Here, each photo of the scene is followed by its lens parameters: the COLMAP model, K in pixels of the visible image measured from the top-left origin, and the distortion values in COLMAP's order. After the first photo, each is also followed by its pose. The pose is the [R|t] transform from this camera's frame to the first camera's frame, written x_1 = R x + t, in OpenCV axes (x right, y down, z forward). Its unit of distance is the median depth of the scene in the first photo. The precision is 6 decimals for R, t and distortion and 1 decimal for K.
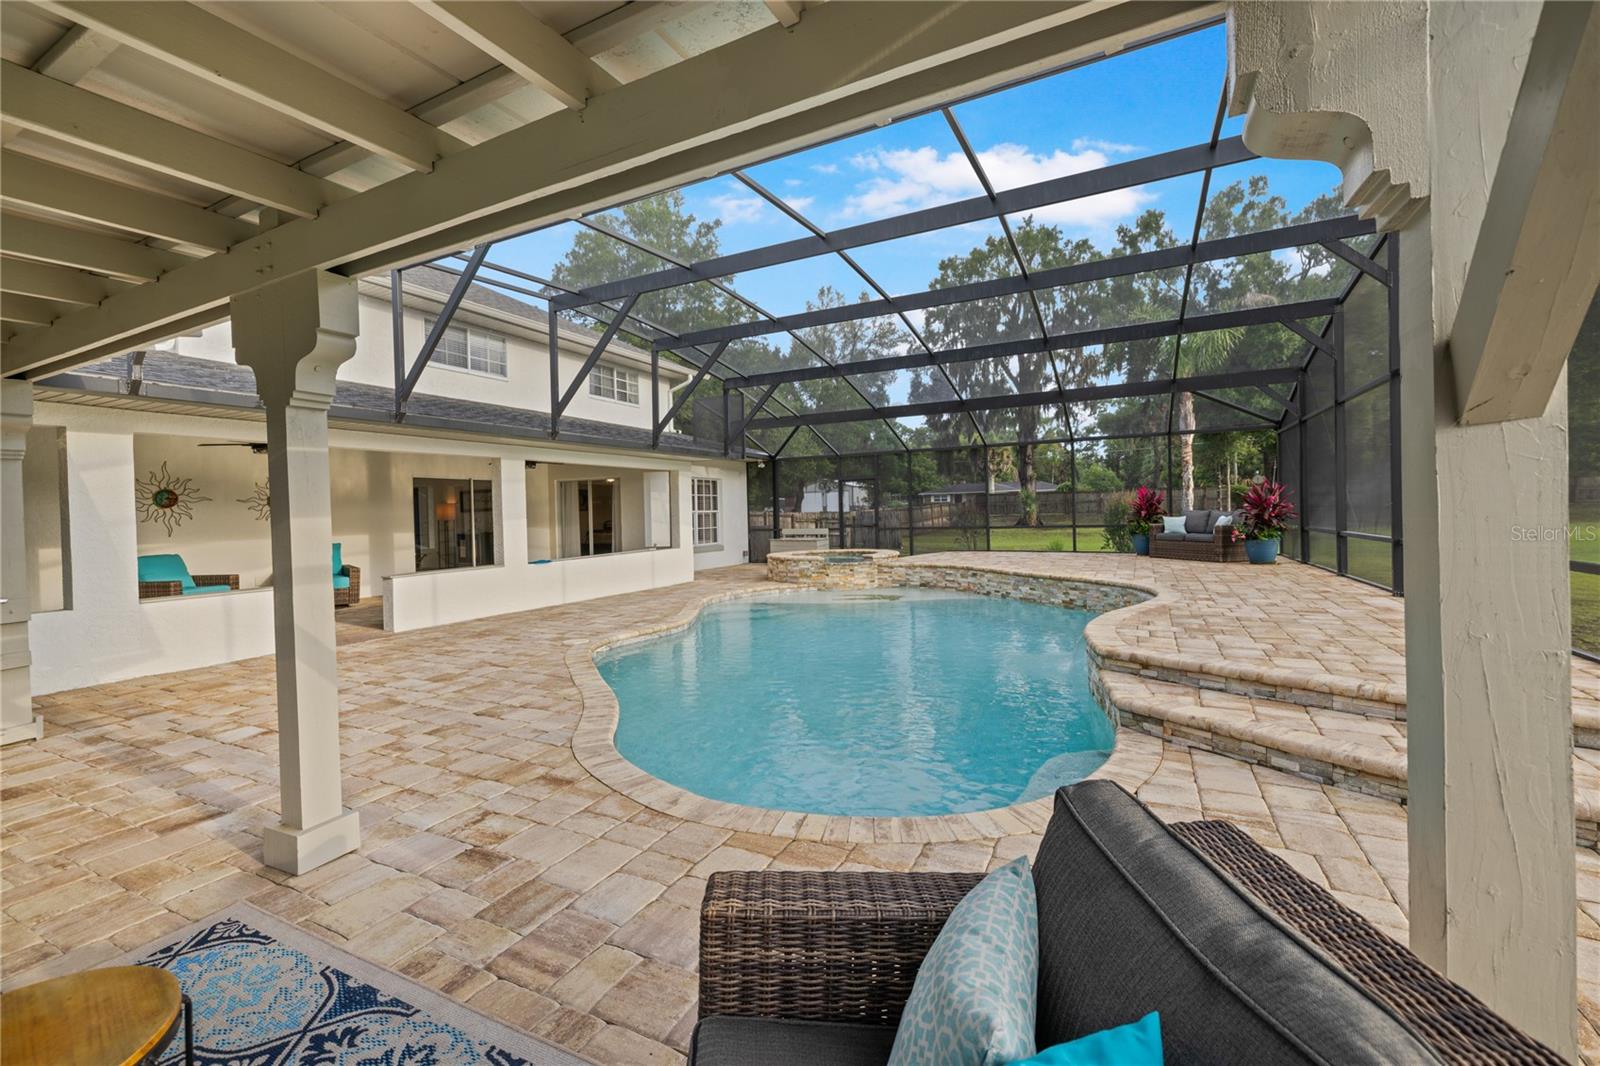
lens RADIAL K [[666.5, 0, 794.0], [0, 666.5, 521.2], [0, 0, 1]] dist [0.000653, 0.000581]
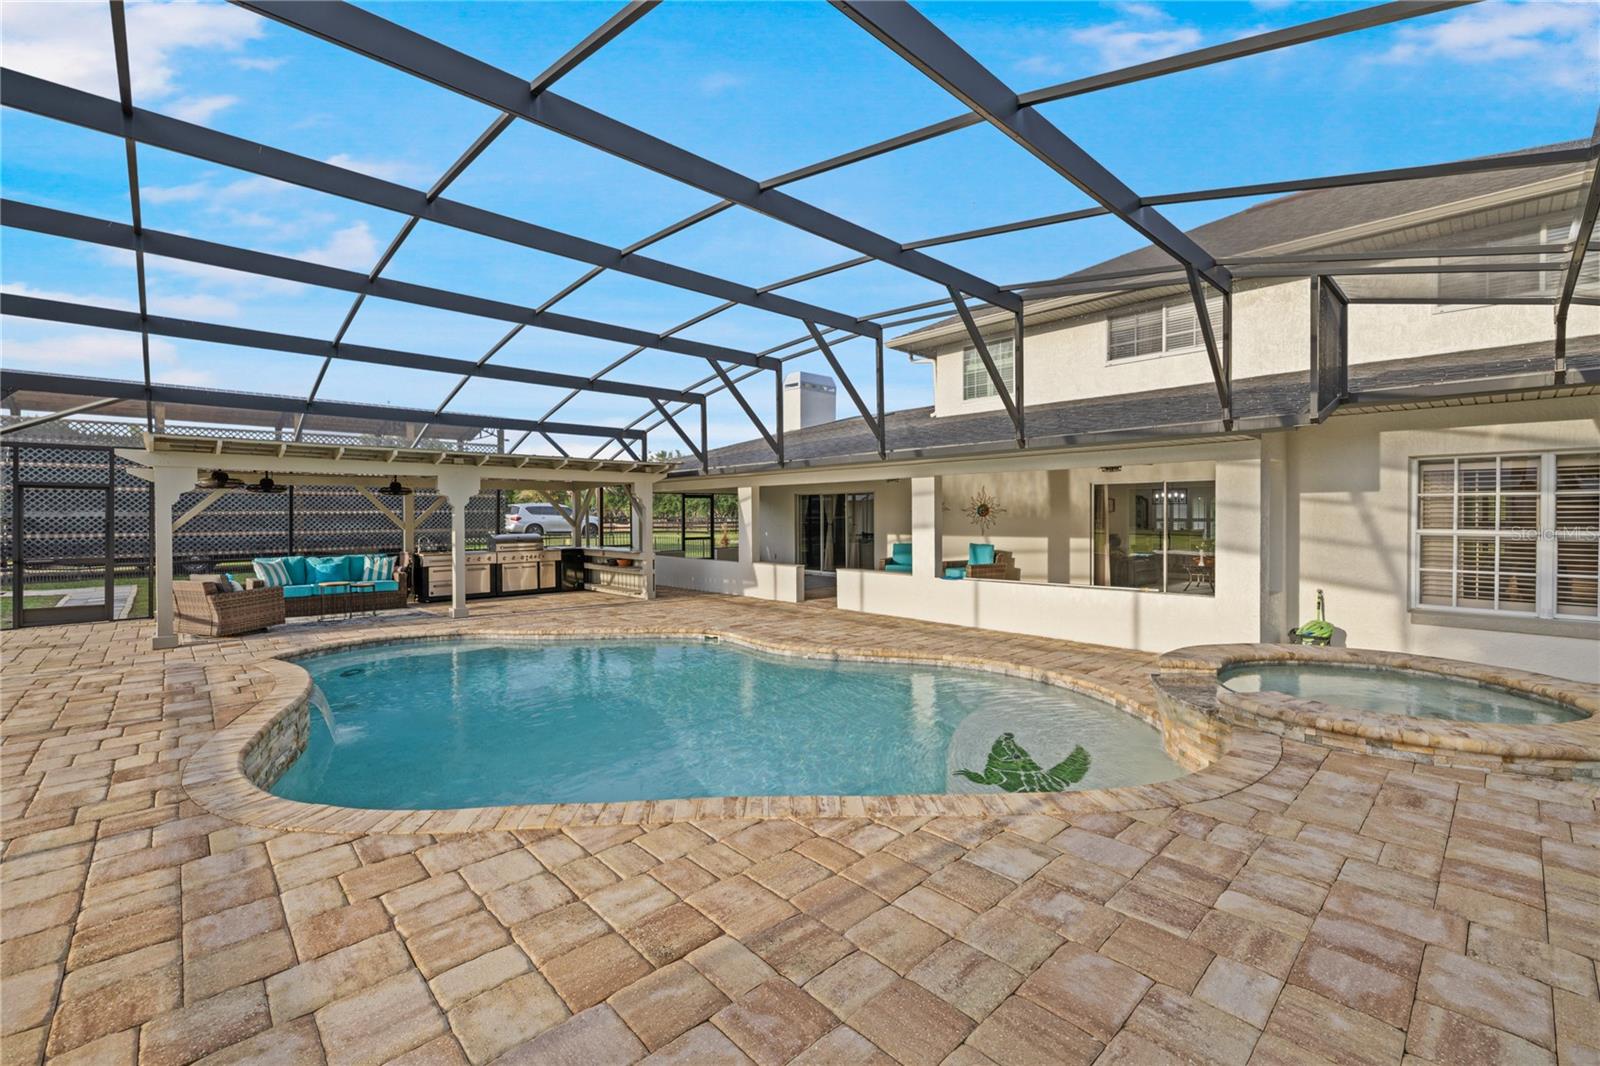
lens RADIAL K [[666.4, 0, 797.4], [0, 666.4, 519.1], [0, 0, 1]] dist [0.000708, 0.000210]
pose [[-0.331490, 0.034252, -0.942837, 0.662042], [0.001437, 0.999358, 0.035800, -0.064638], [0.943457, 0.010512, -0.331327, 1.183000]]
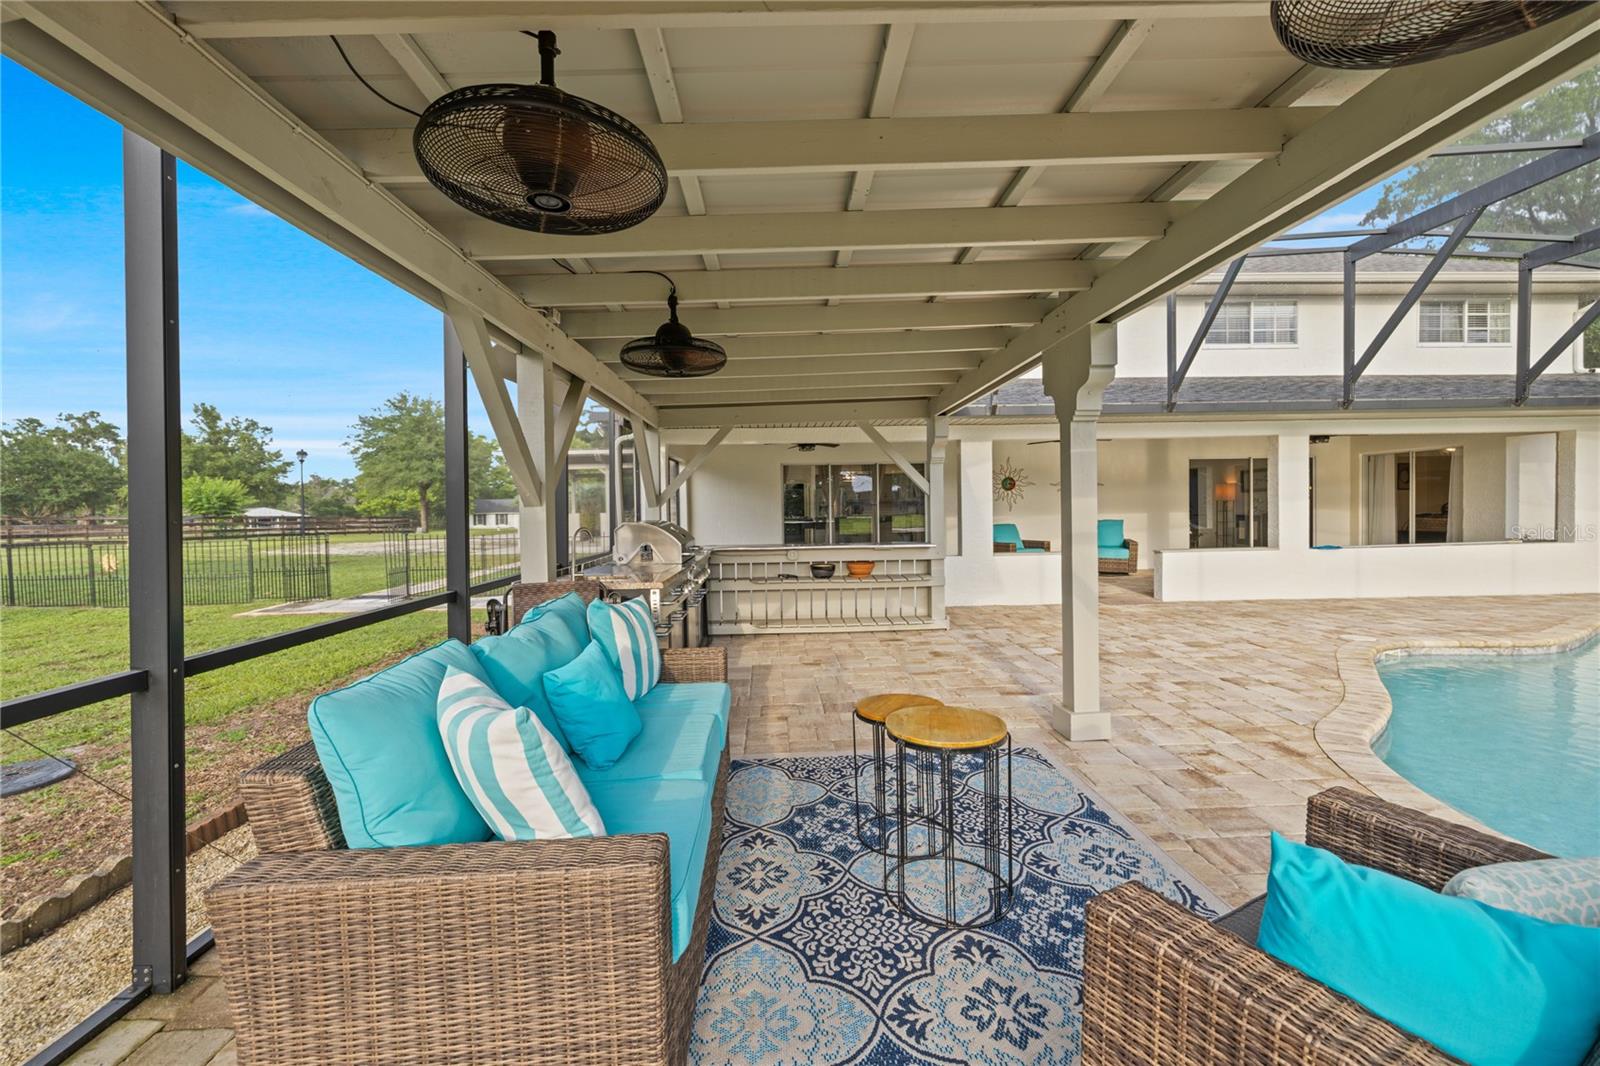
lens RADIAL K [[666.5, 0, 794.0], [0, 666.5, 521.2], [0, 0, 1]] dist [0.000653, 0.000581]
pose [[0.482958, 0.033086, -0.875018, 0.061331], [-0.006683, 0.999396, 0.034101, -0.000117], [0.875618, -0.010621, 0.482887, -0.063518]]
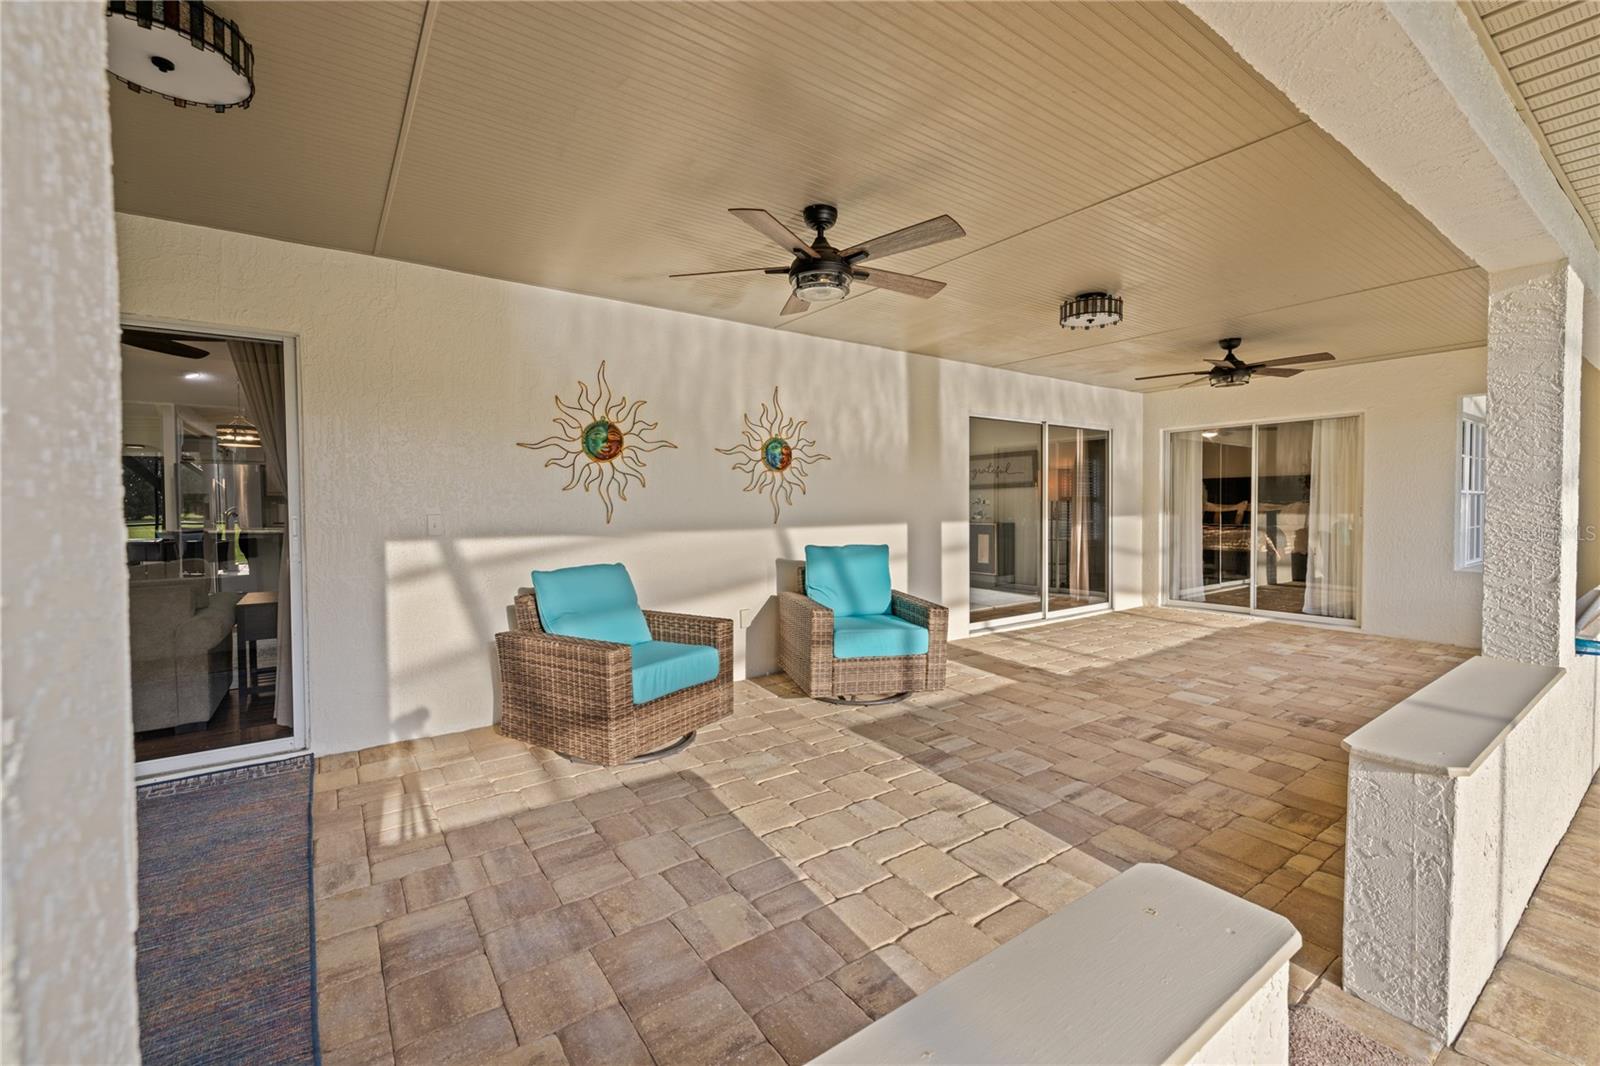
lens RADIAL K [[672.2, 0, 795.2], [0, 672.2, 512.2], [0, 0, 1]] dist [0.000939, -0.000022]
pose [[0.891386, 0.024131, -0.452603, -0.581211], [-0.021474, 0.999709, 0.011010, 0.007949], [0.452737, -0.000095, 0.891644, 0.613342]]
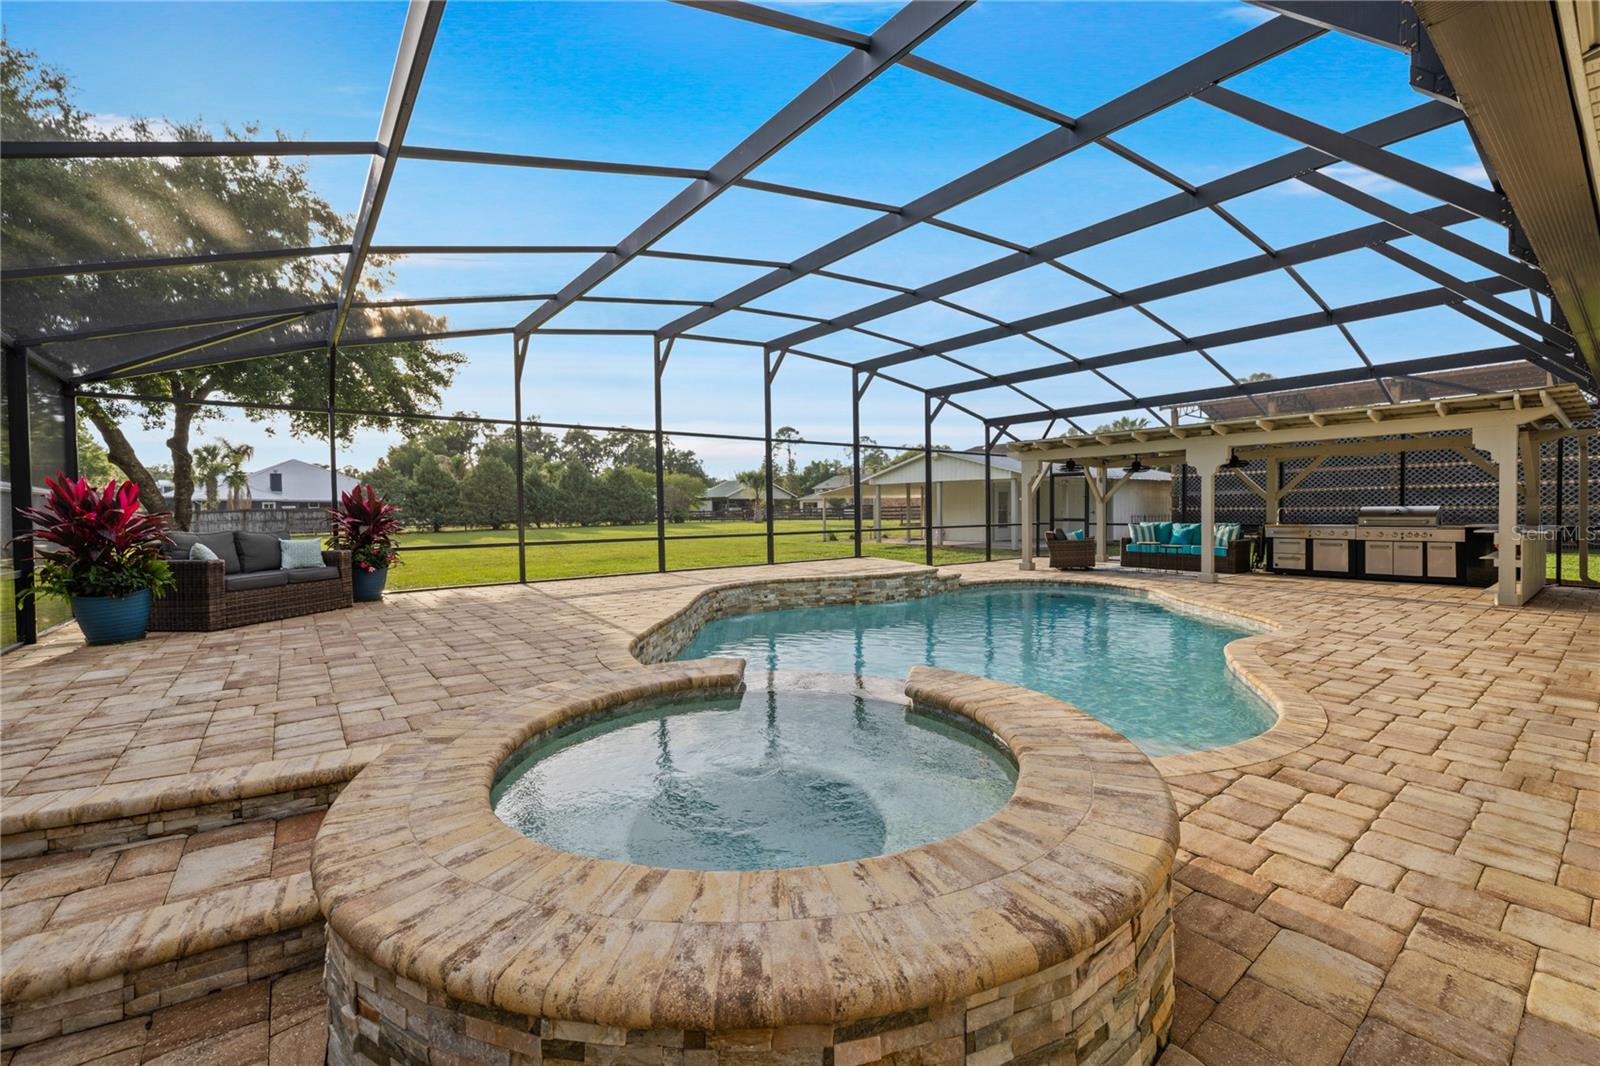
lens RADIAL K [[667.2, 0, 800.0], [0, 667.2, 533.0], [0, 0, 1]] dist [0.016130, 0.000090]
pose [[-0.909416, 0.022672, 0.415270, -0.040047], [0.041299, 0.998501, 0.035930, -0.019611], [-0.413832, 0.049825, -0.908989, 1.644659]]
